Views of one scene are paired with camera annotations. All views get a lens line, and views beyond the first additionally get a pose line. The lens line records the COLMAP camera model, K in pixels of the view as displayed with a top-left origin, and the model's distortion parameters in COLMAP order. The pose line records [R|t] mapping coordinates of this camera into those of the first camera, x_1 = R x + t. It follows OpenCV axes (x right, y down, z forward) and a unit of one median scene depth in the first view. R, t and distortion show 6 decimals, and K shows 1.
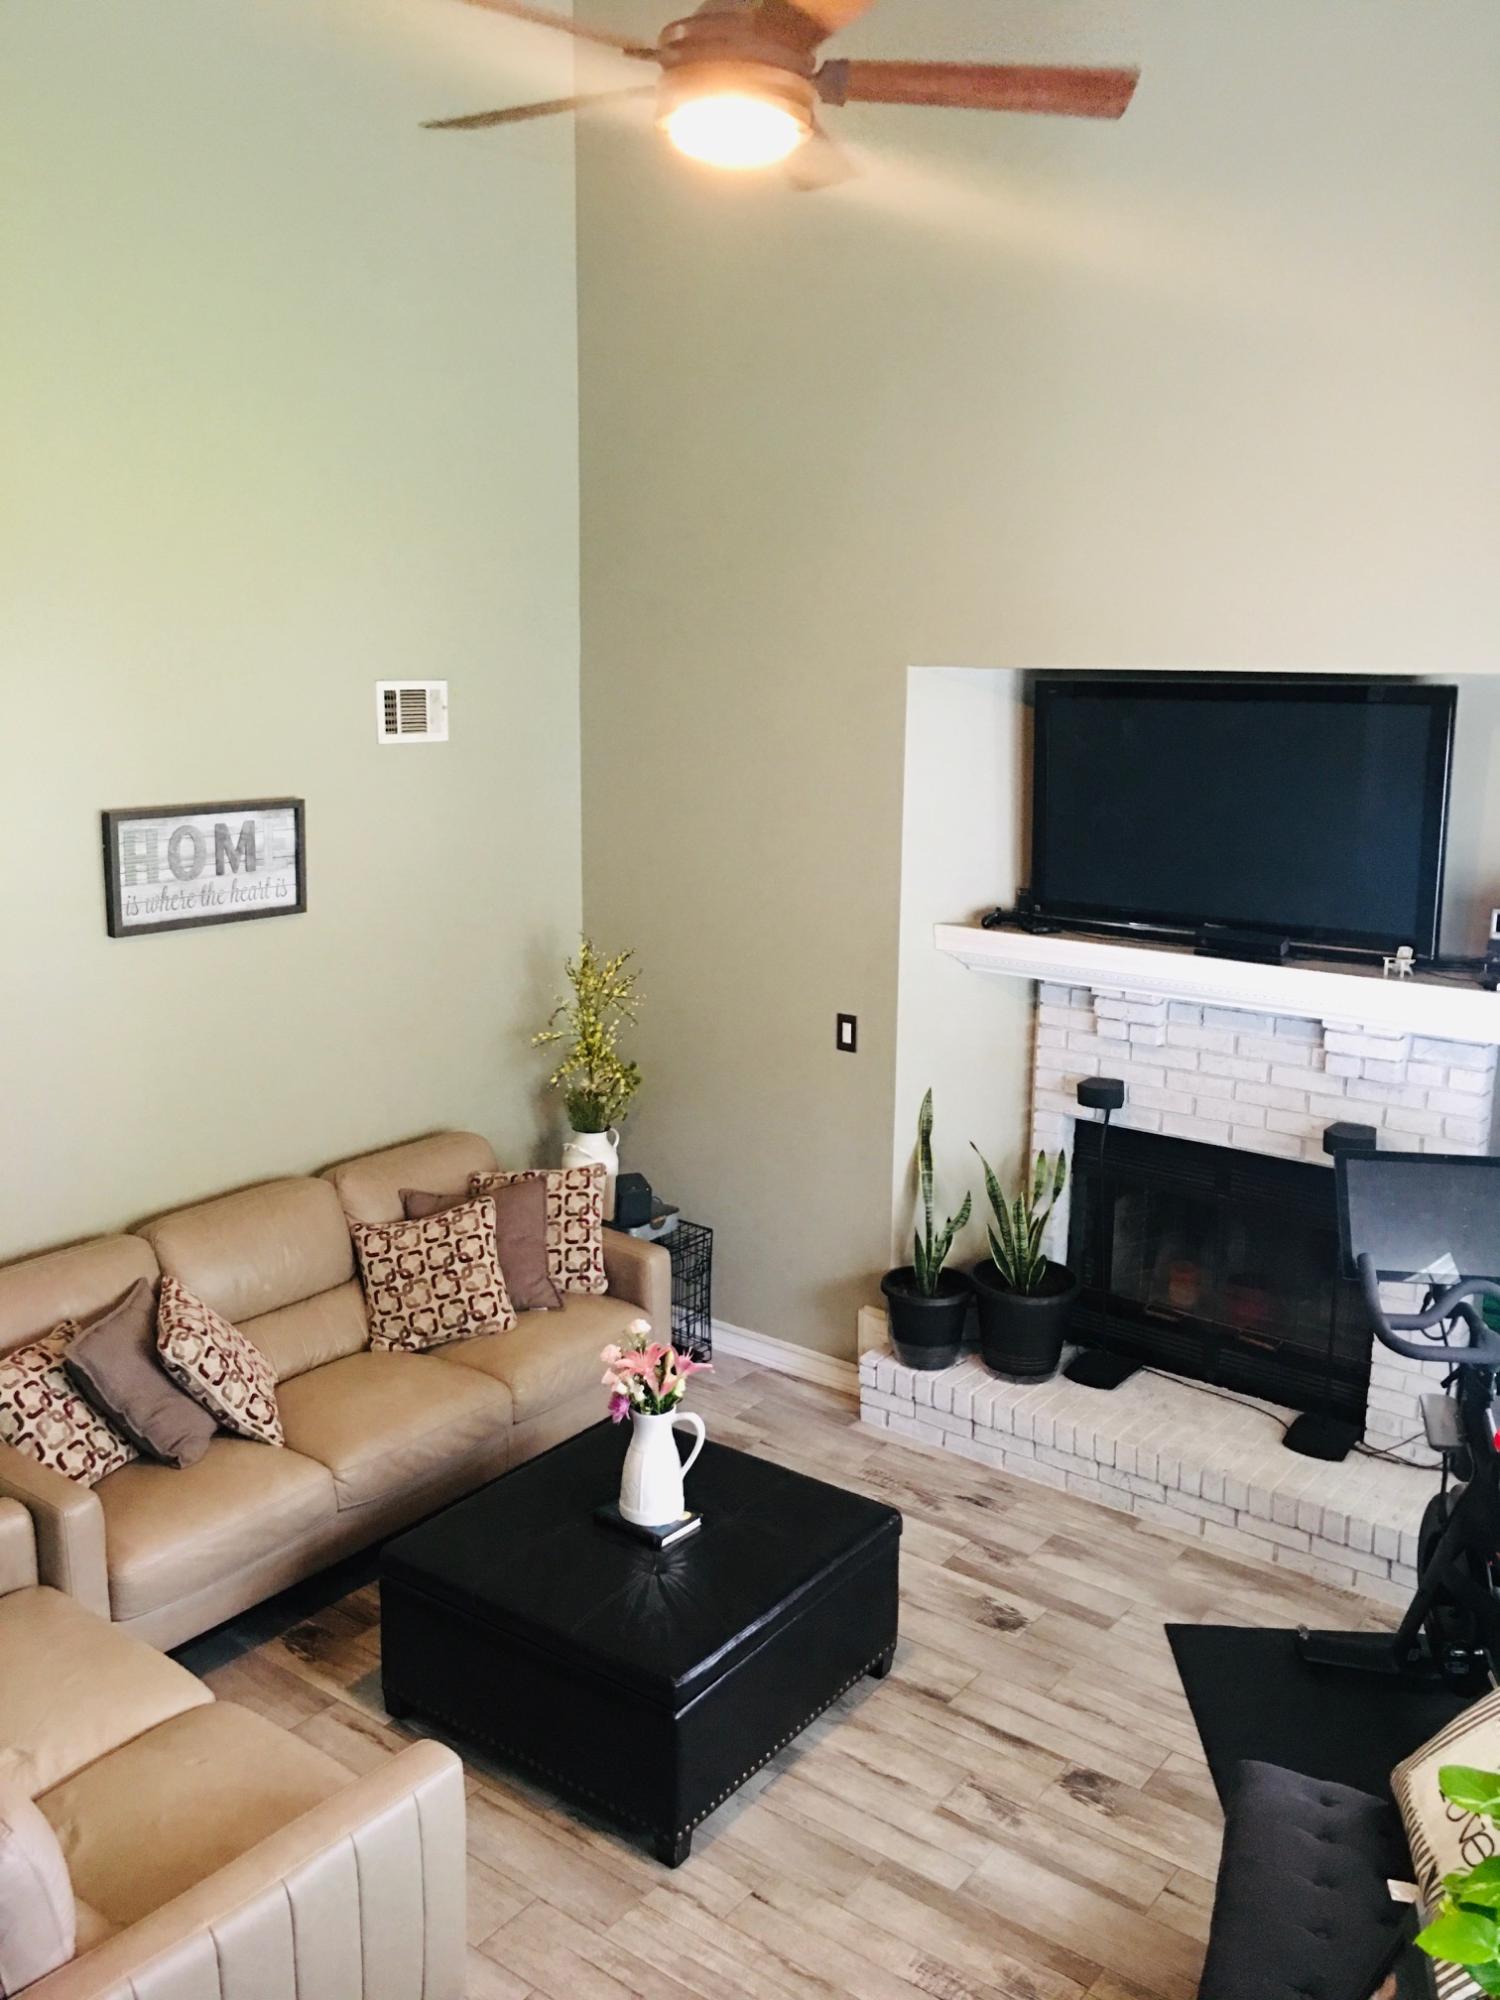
lens RADIAL K [[1737.1, 0, 748.4], [0, 1737.1, 998.9], [0, 0, 1]] dist [0.070875, -0.074378]
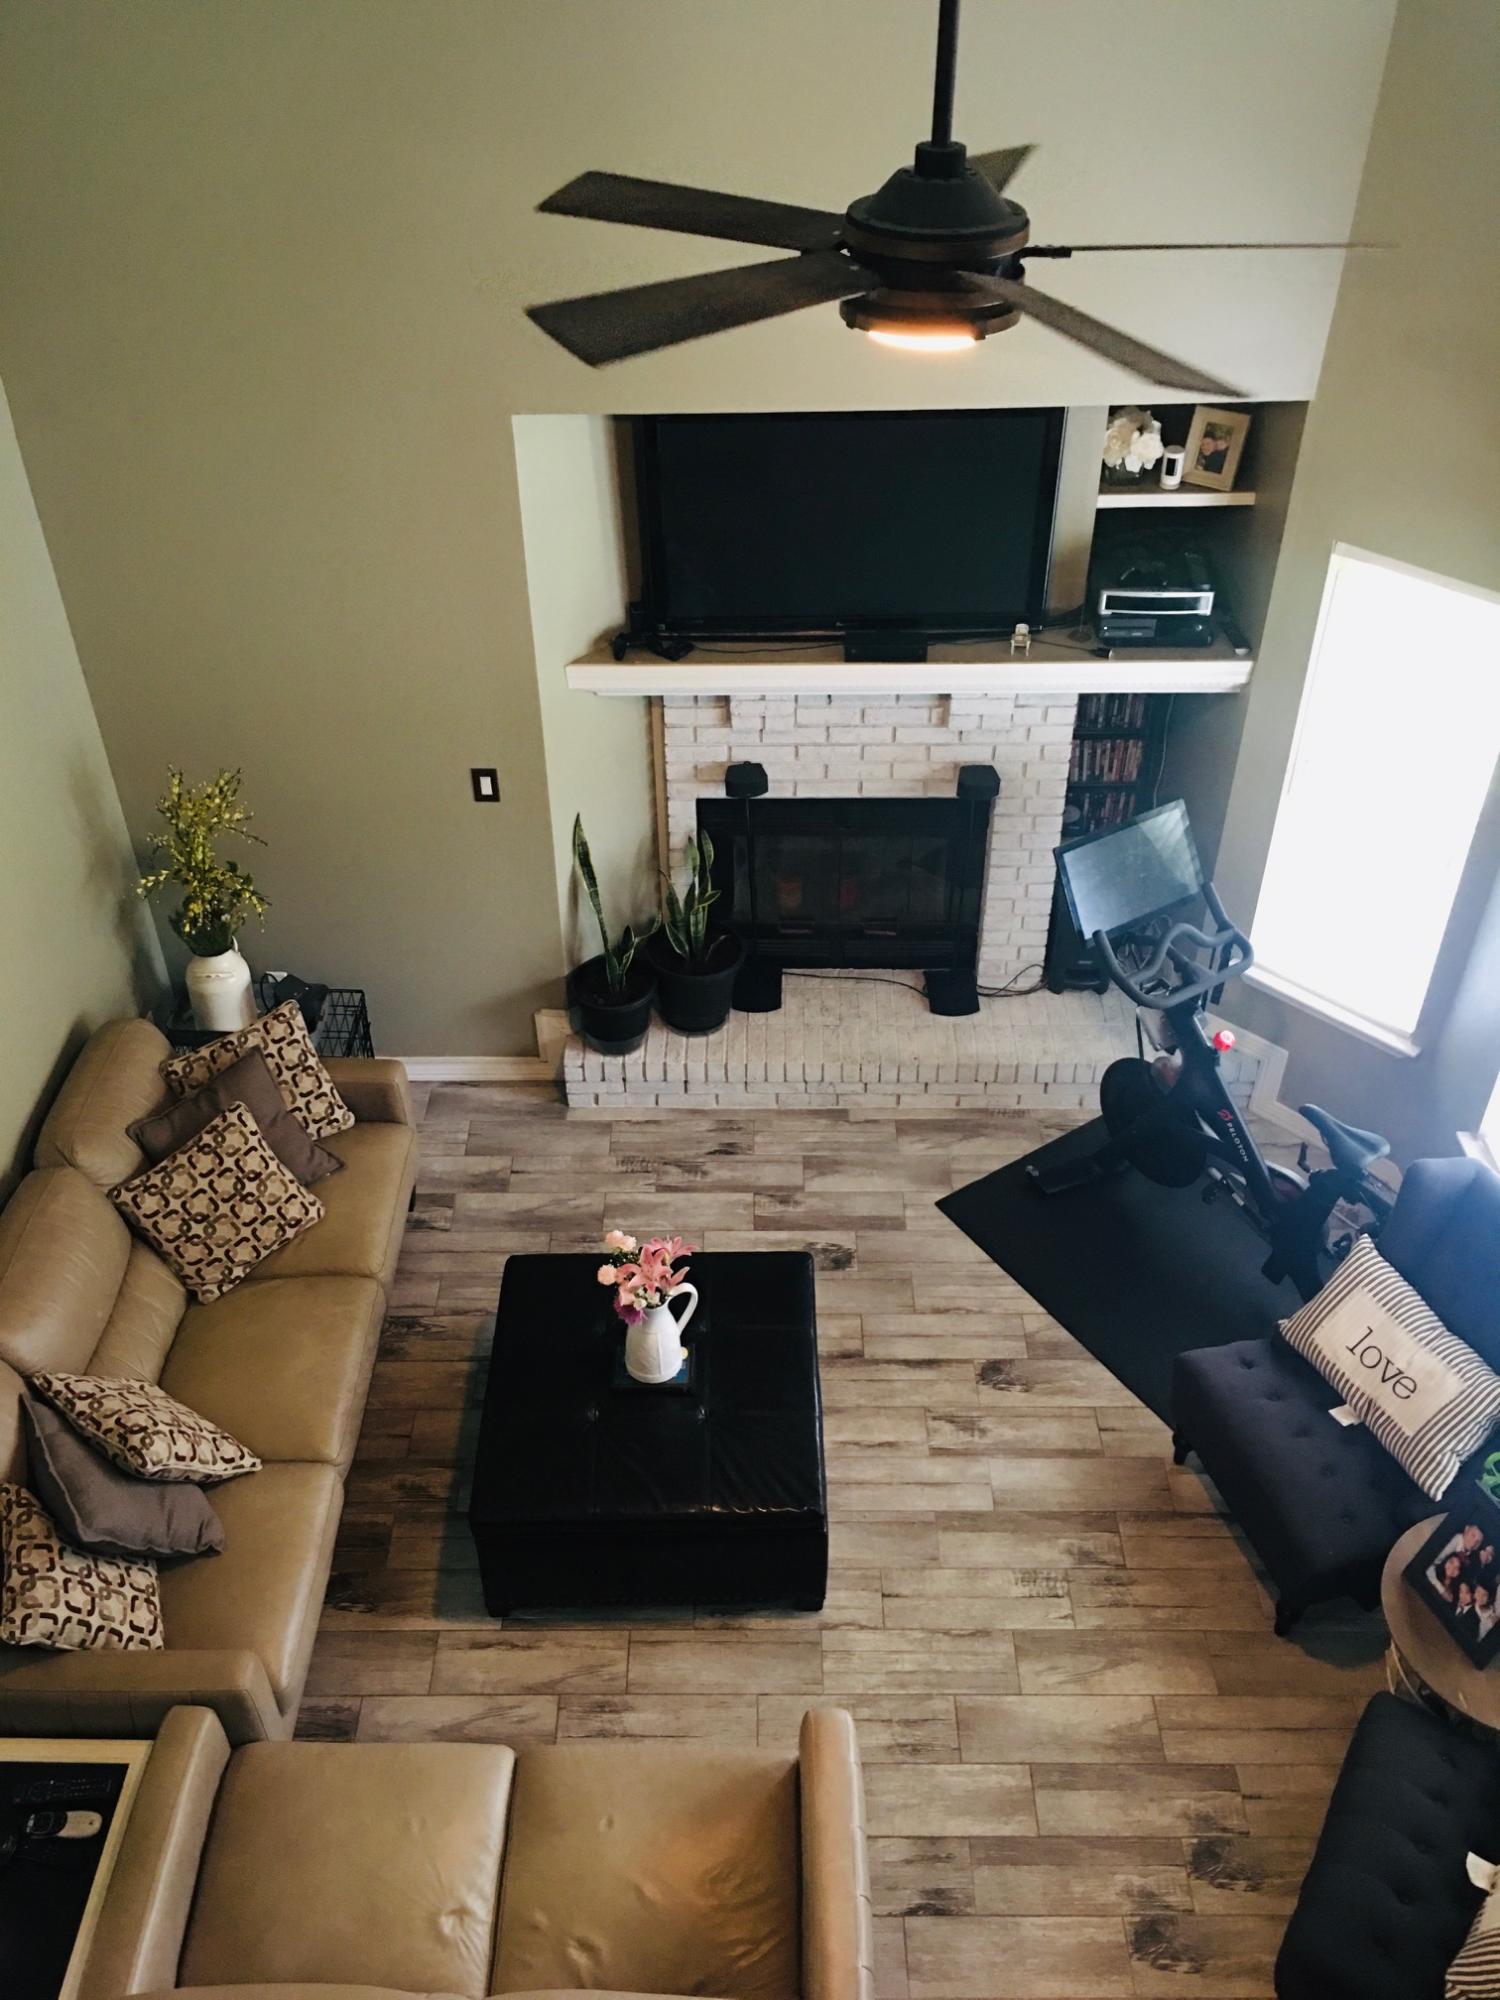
lens RADIAL K [[1737.1, 0, 760.6], [0, 1737.1, 994.1], [0, 0, 1]] dist [0.070875, -0.074378]
pose [[0.793659, -0.391257, 0.465857, -0.359517], [0.136488, 0.860751, 0.490386, -0.377393], [-0.592854, -0.325616, 0.736545, 0.173375]]
